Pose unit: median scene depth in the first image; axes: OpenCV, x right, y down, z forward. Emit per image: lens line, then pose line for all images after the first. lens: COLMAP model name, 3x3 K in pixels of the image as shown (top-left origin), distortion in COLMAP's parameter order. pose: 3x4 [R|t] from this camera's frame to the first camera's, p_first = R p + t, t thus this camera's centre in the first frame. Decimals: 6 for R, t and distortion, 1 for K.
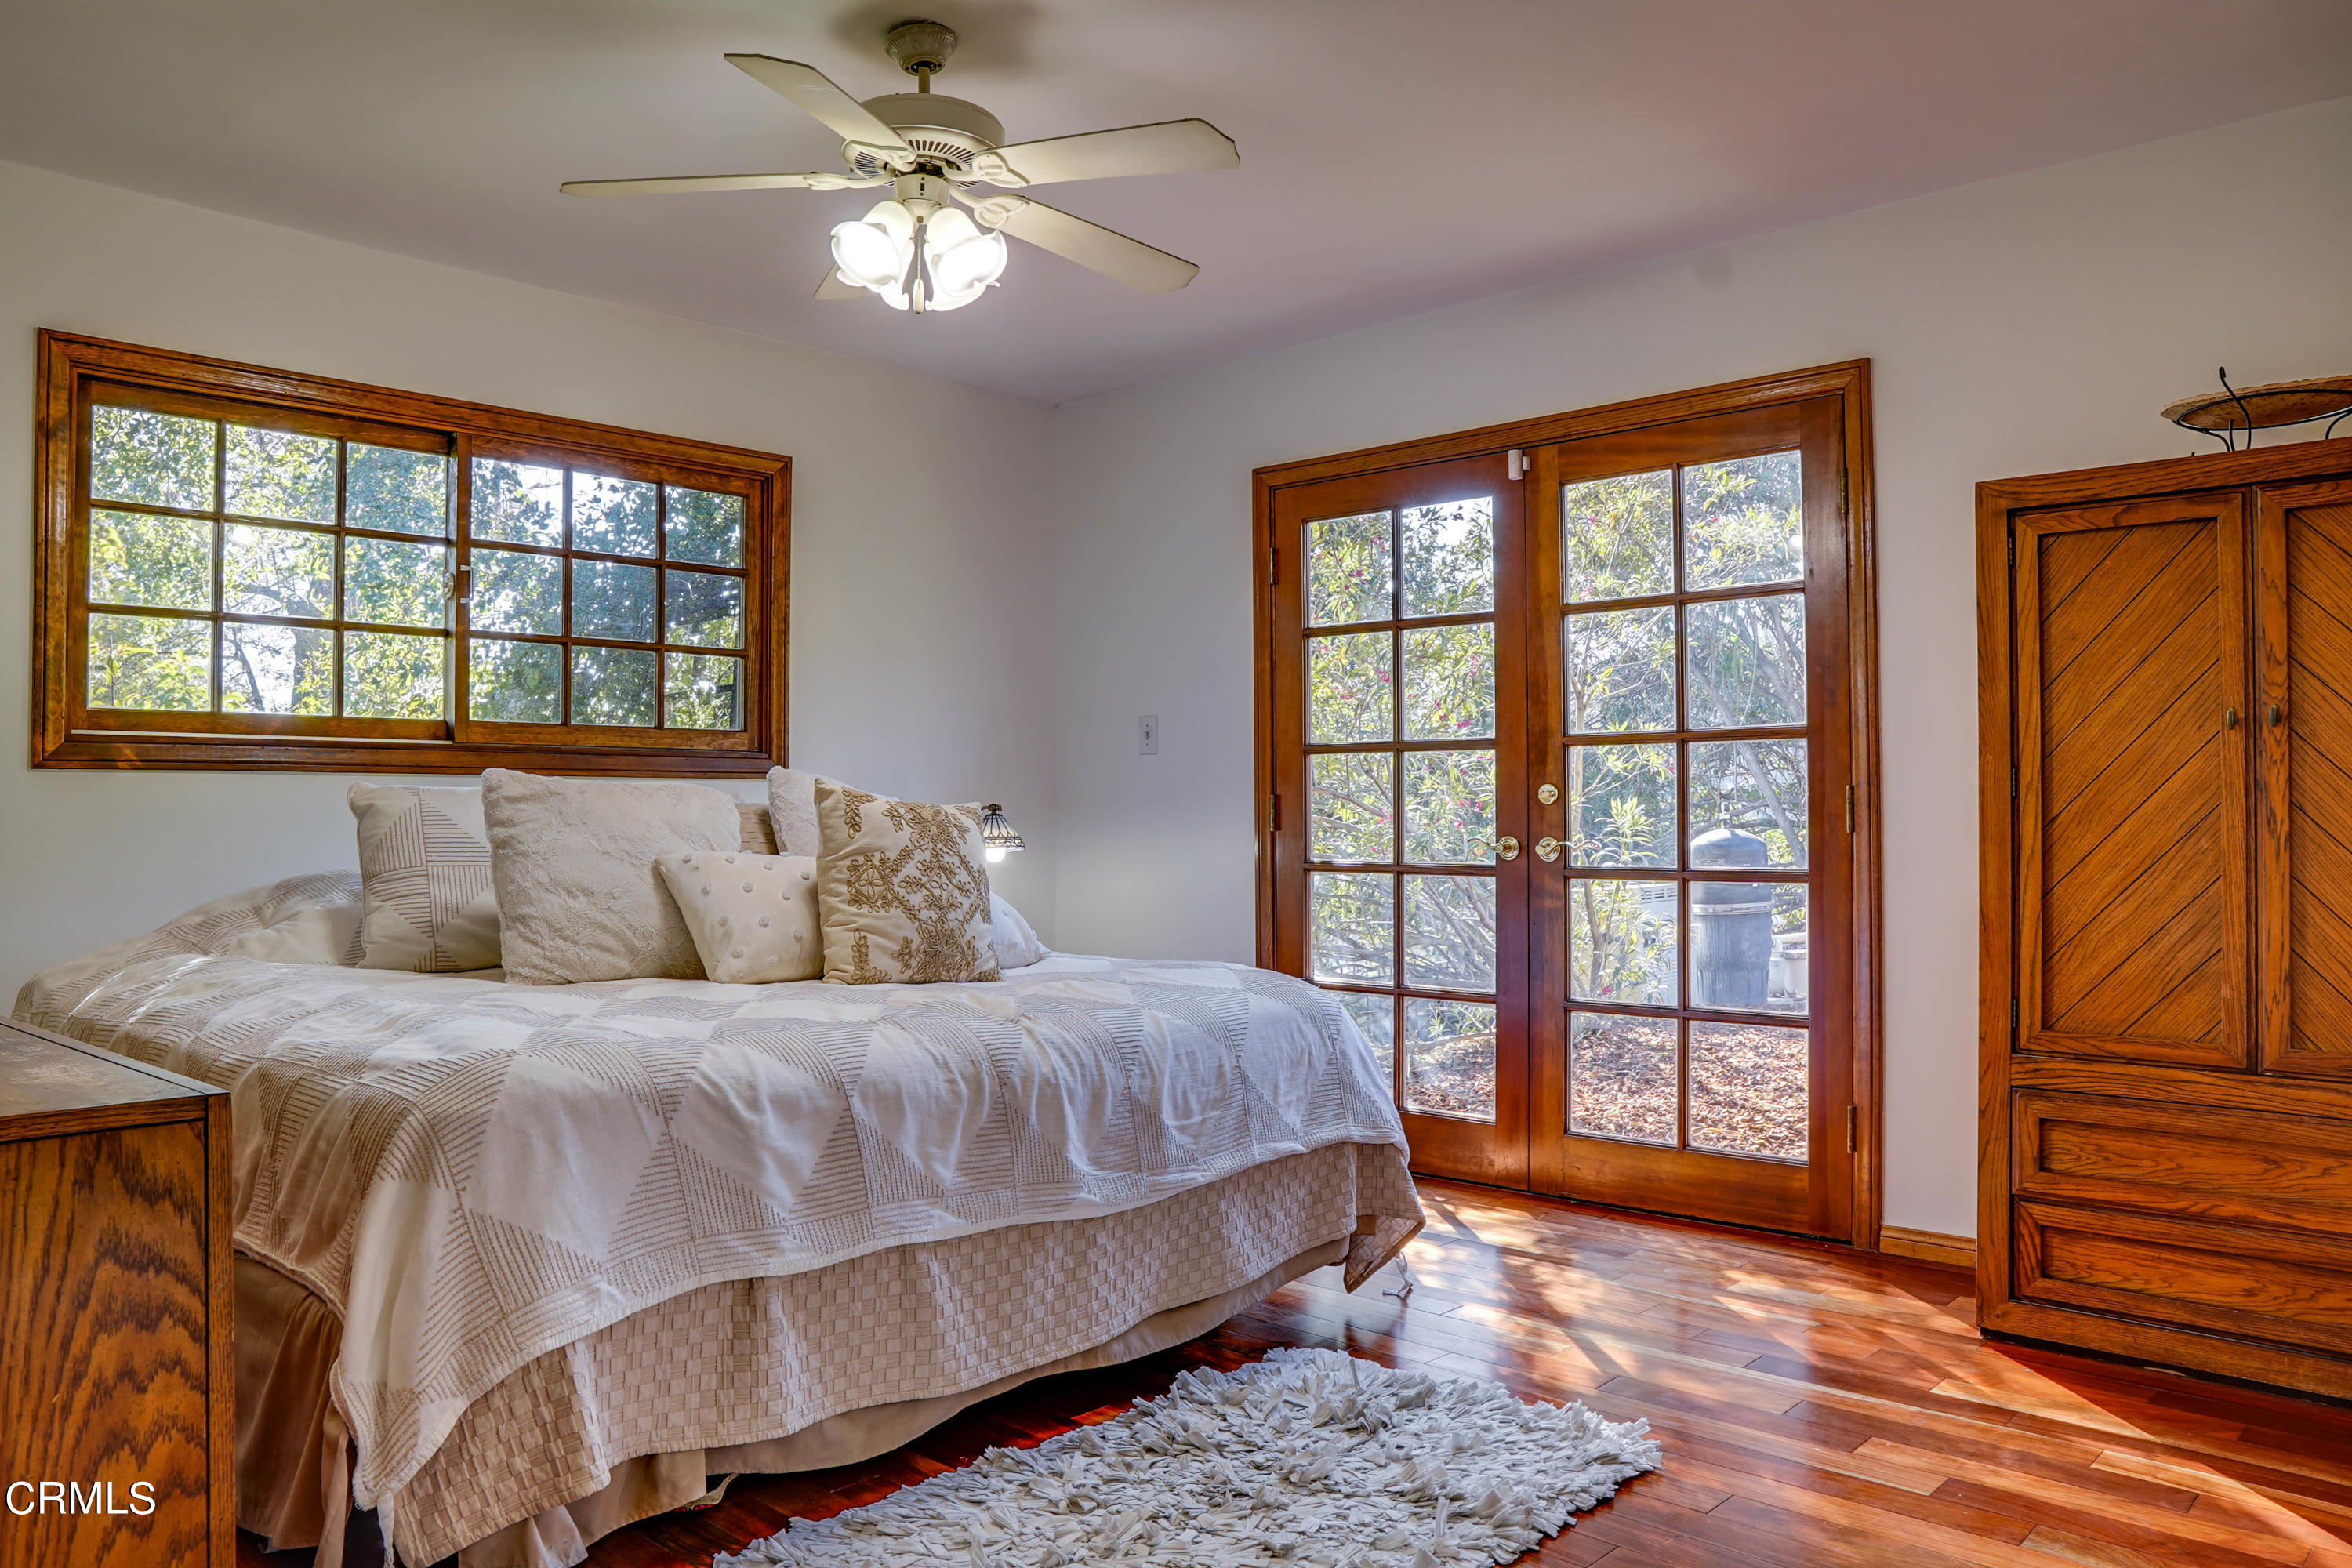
lens RADIAL K [[1645.6, 0, 1176.0], [0, 1645.6, 784.0], [0, 0, 1]] dist [-0.121630, 0.083319]
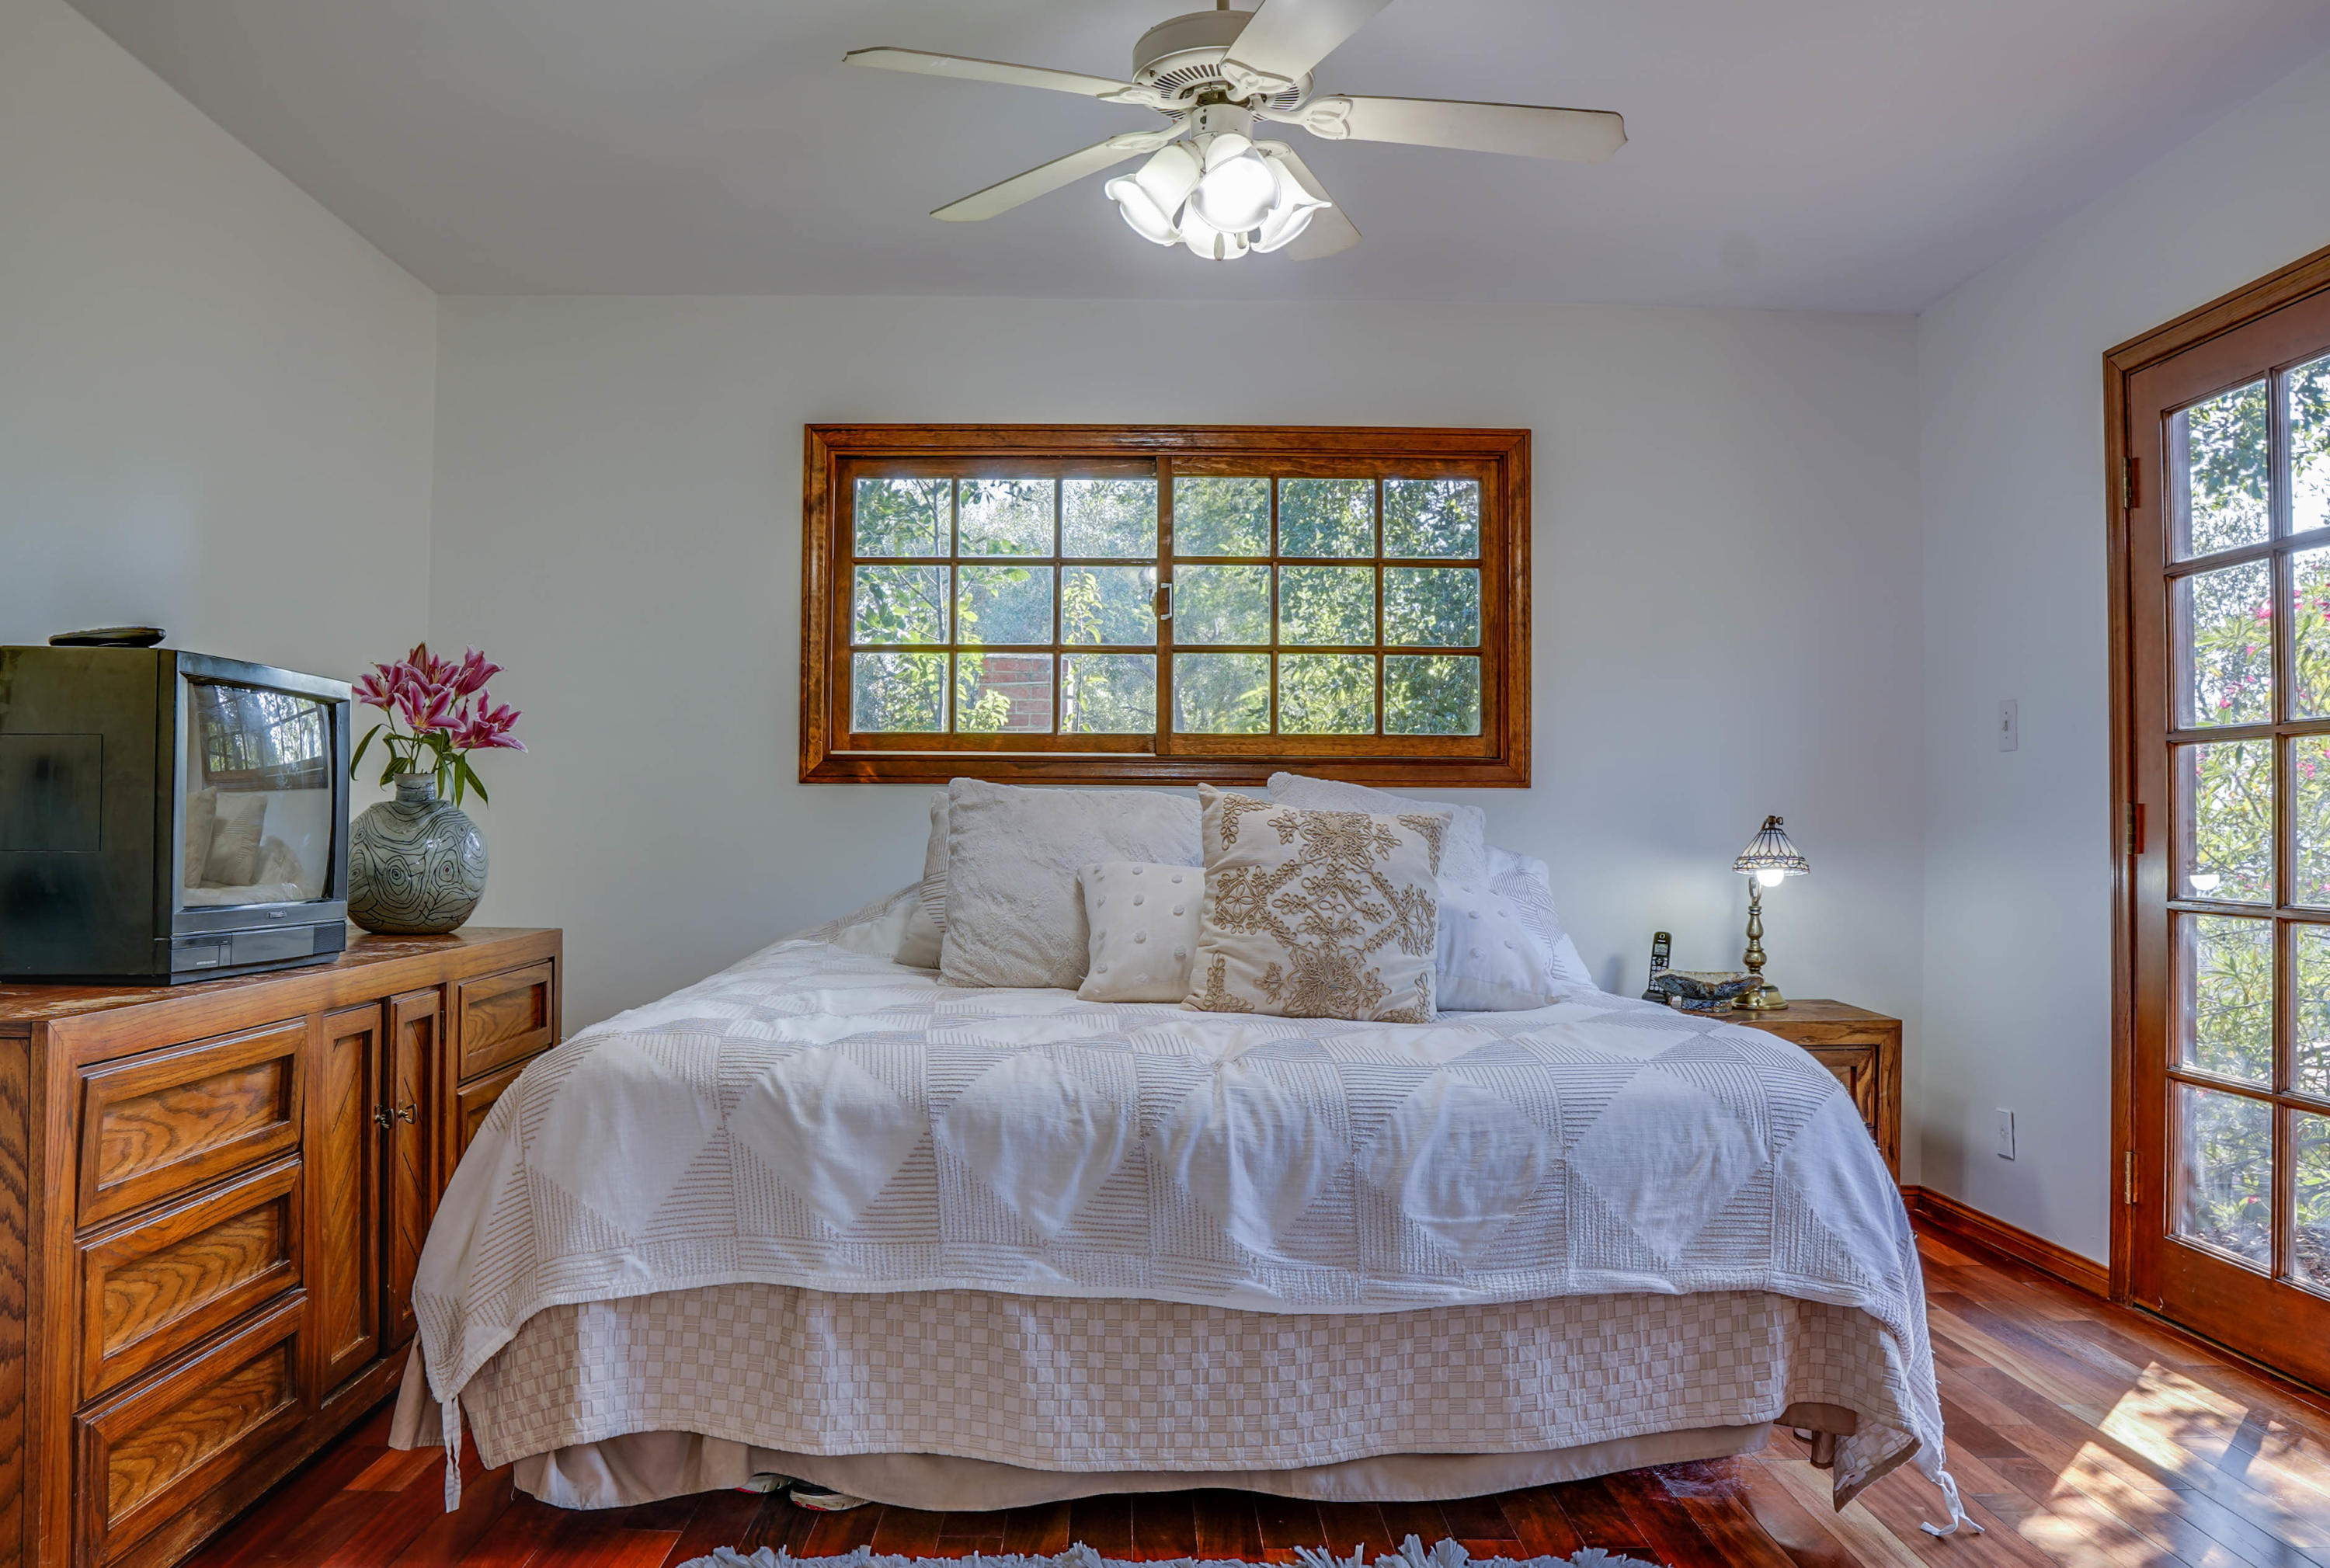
lens RADIAL K [[1719.3, 0, 1165.0], [0, 1719.3, 784.0], [0, 0, 1]] dist [-0.116211, 0.080192]
pose [[0.689834, -0.011097, -0.723882, 0.489078], [0.004313, 0.999928, -0.011219, 0.007366], [0.723954, 0.004617, 0.689832, 0.334754]]
